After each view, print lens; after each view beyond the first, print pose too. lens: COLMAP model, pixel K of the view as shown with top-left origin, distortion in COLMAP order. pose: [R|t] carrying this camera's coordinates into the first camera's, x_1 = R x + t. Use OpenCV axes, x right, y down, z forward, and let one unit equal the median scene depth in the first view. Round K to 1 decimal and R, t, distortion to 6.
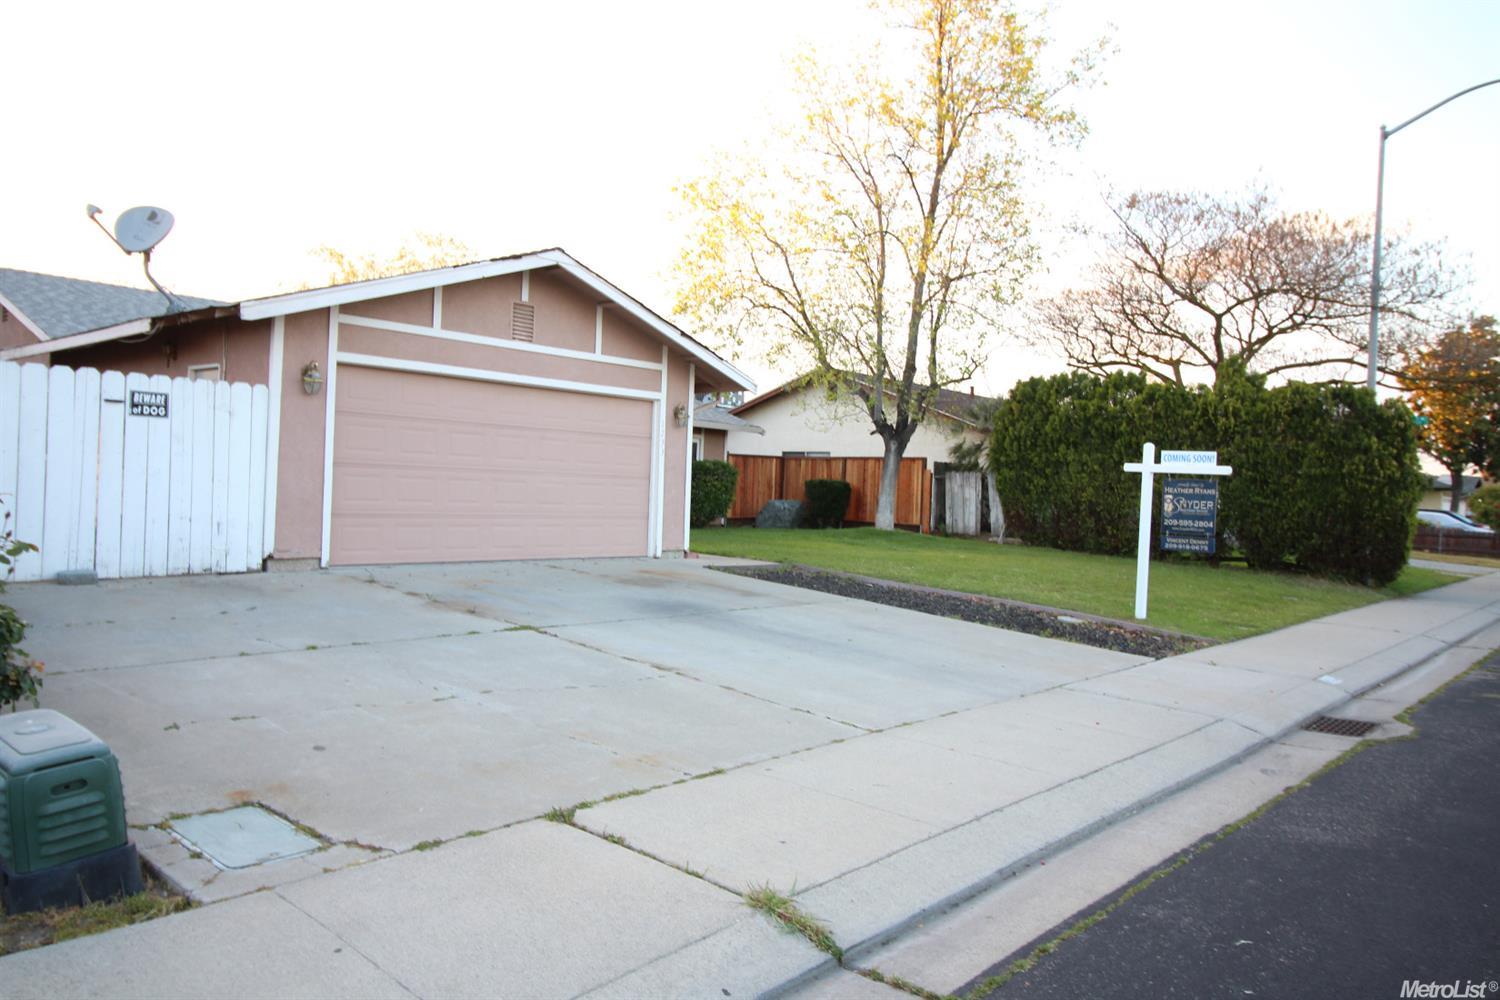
lens RADIAL K [[1043.5, 0, 750.0], [0, 1043.5, 500.0], [0, 0, 1]] dist [-0.003950, -0.002477]
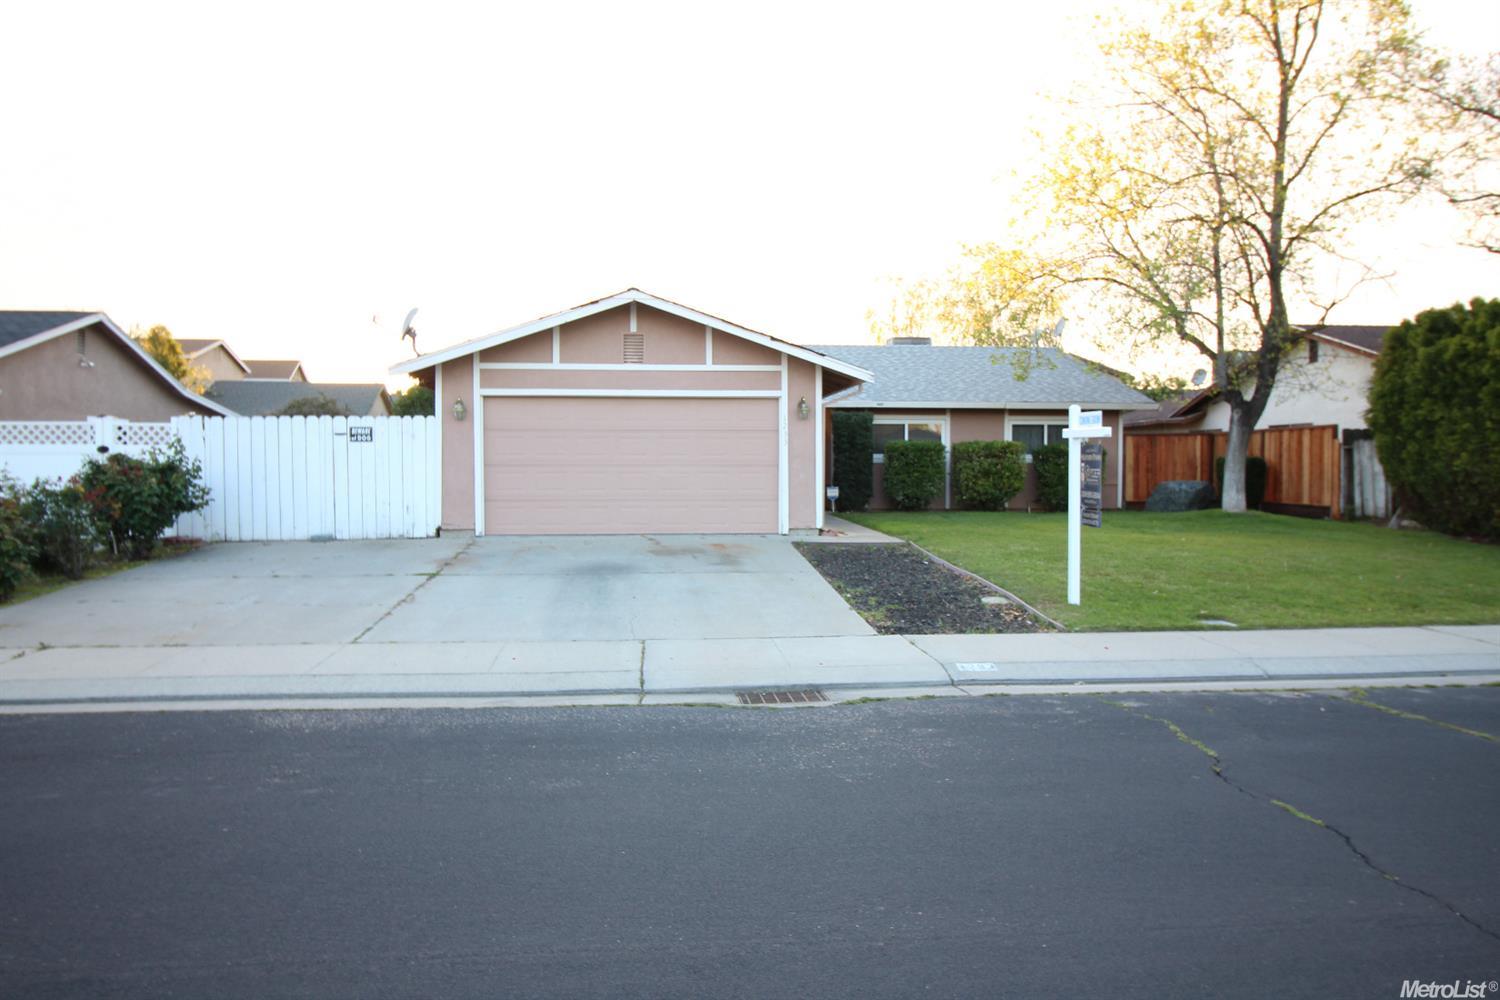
lens RADIAL K [[1006.3, 0, 750.0], [0, 1006.3, 500.0], [0, 0, 1]] dist [0.004411, 0.000351]
pose [[0.734206, -0.015676, -0.678746, 0.732840], [0.020686, 0.999786, -0.000714, 0.019965], [0.678611, -0.013516, 0.734373, 0.188563]]
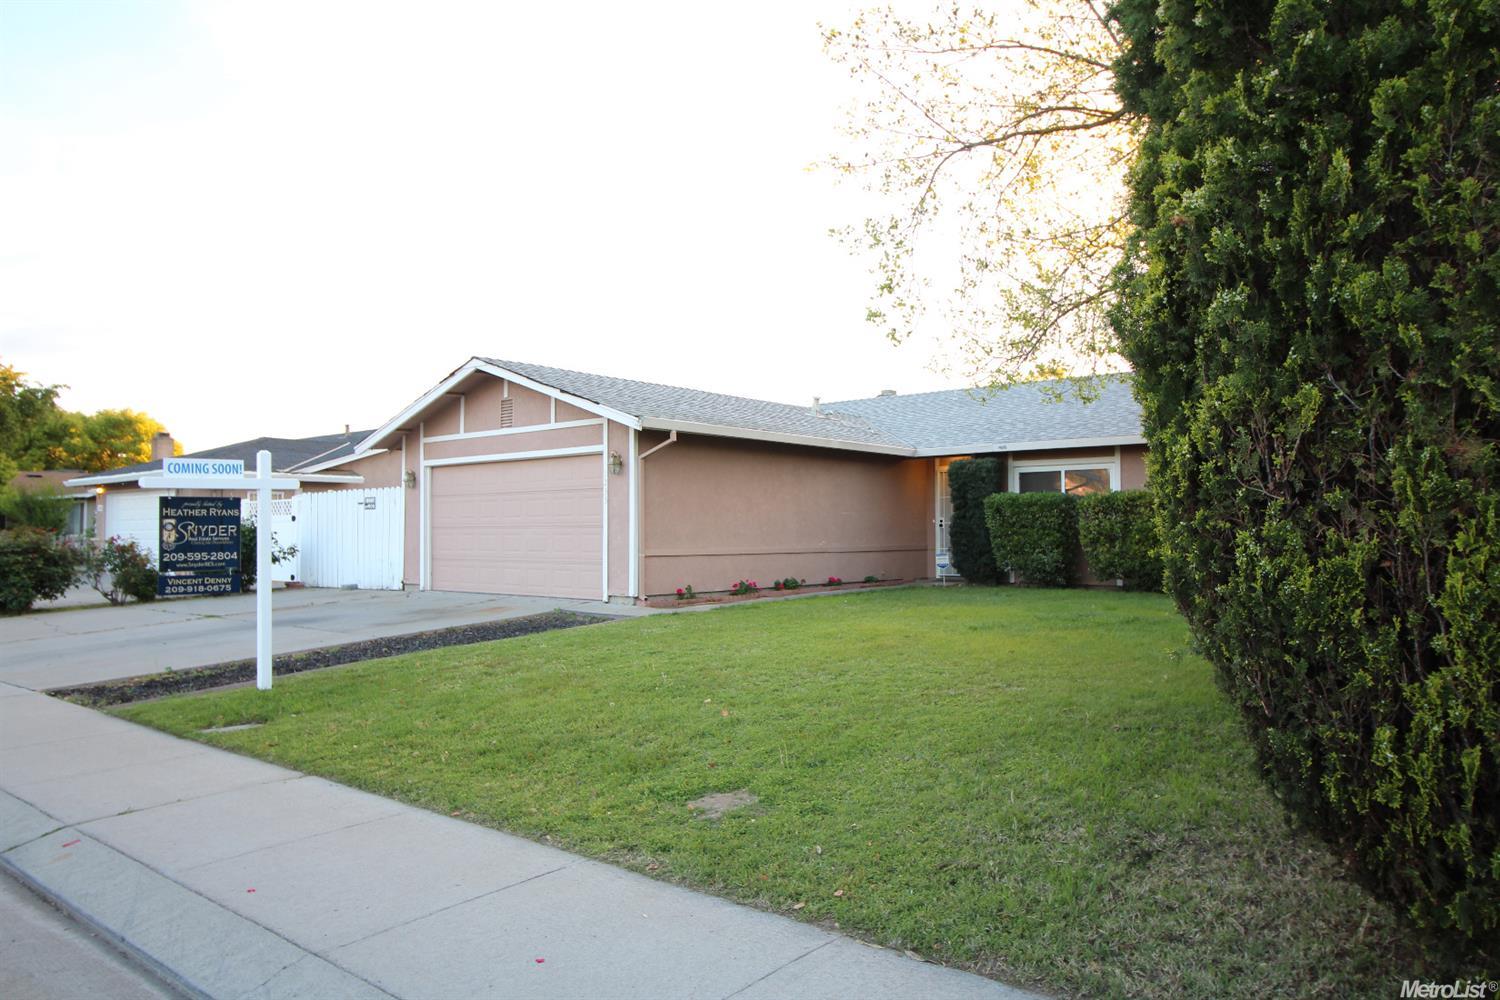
lens RADIAL K [[1051.3, 0, 750.0], [0, 1051.3, 500.0], [0, 0, 1]] dist [0.002091, 0.000200]
pose [[0.024130, -0.071226, -0.997168, 1.125109], [-0.006286, 0.997428, -0.071396, 0.032614], [0.999689, 0.007991, 0.023620, 1.292983]]
